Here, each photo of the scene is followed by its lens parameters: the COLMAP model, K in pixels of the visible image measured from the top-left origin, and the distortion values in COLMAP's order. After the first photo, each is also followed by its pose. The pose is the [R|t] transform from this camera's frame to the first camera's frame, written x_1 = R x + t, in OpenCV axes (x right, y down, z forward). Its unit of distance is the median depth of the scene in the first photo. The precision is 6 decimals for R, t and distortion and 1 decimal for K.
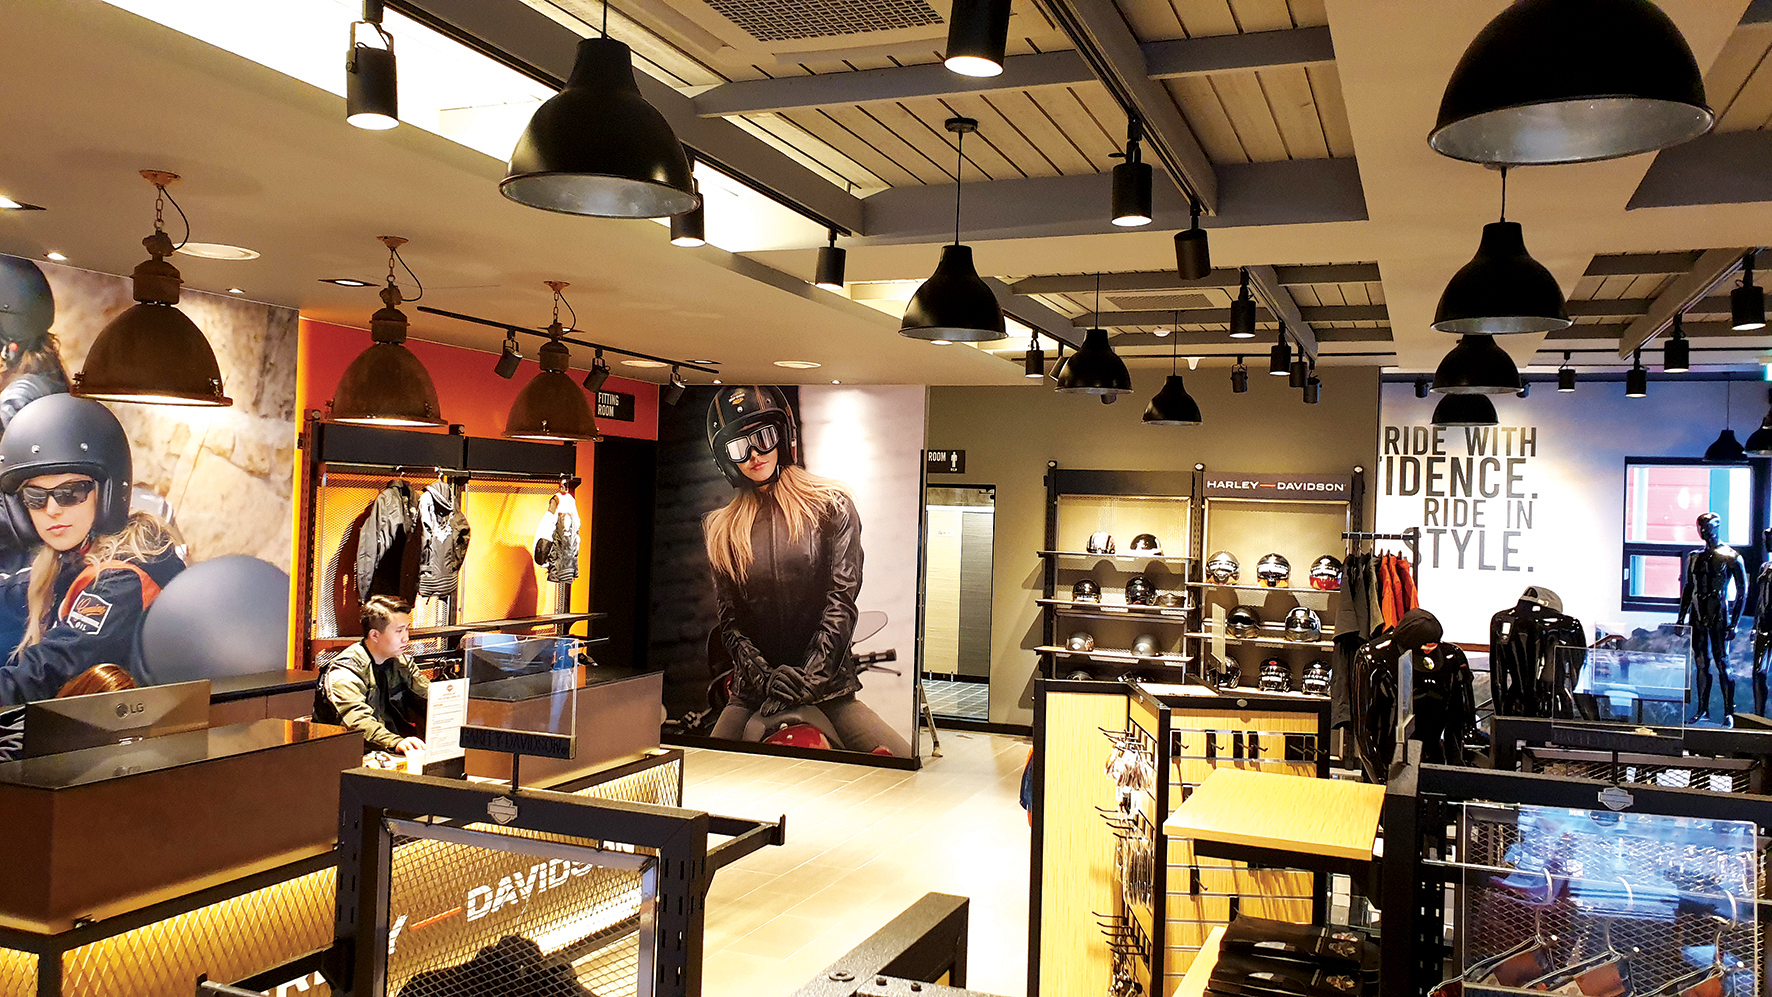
lens RADIAL K [[1379.5, 0, 890.1], [0, 1379.5, 491.6], [0, 0, 1]] dist [0.011659, 0.016122]
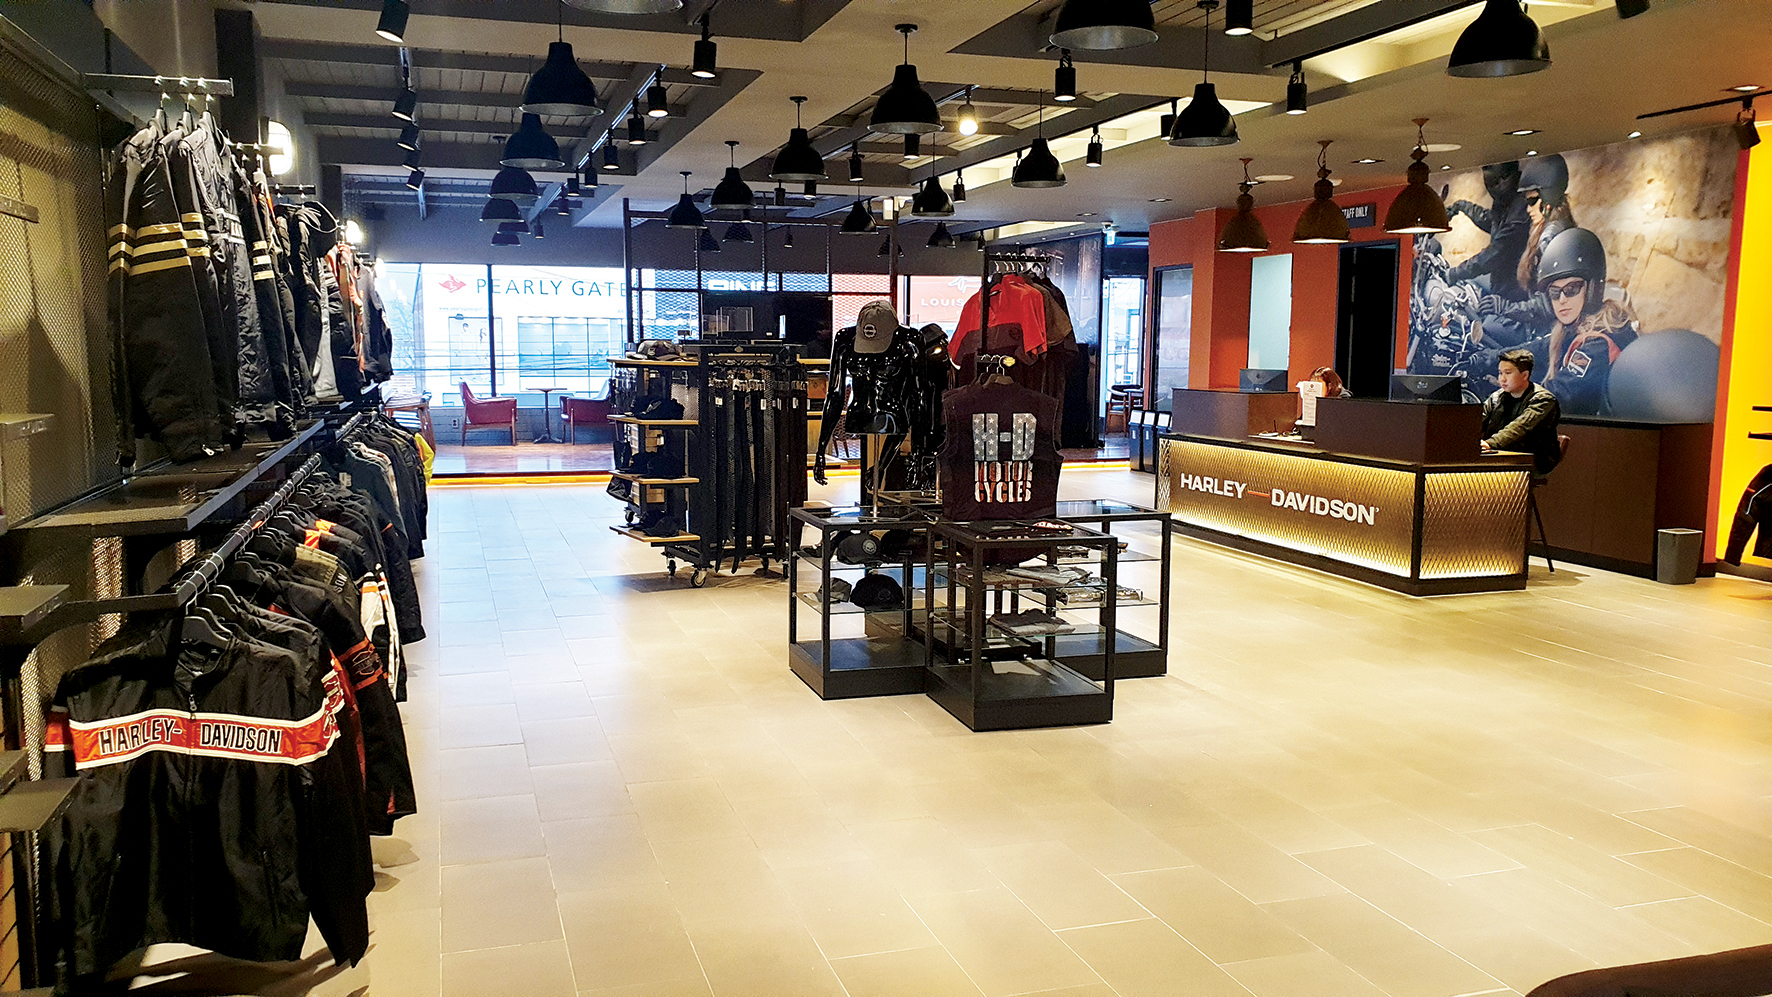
lens RADIAL K [[1379.5, 0, 887.2], [0, 1379.5, 501.1], [0, 0, 1]] dist [0.011659, 0.016122]
pose [[-0.770515, 0.038004, -0.636288, 1.039668], [-0.023629, 0.995832, 0.088092, 0.119967], [0.636984, 0.082911, -0.766405, 1.678966]]
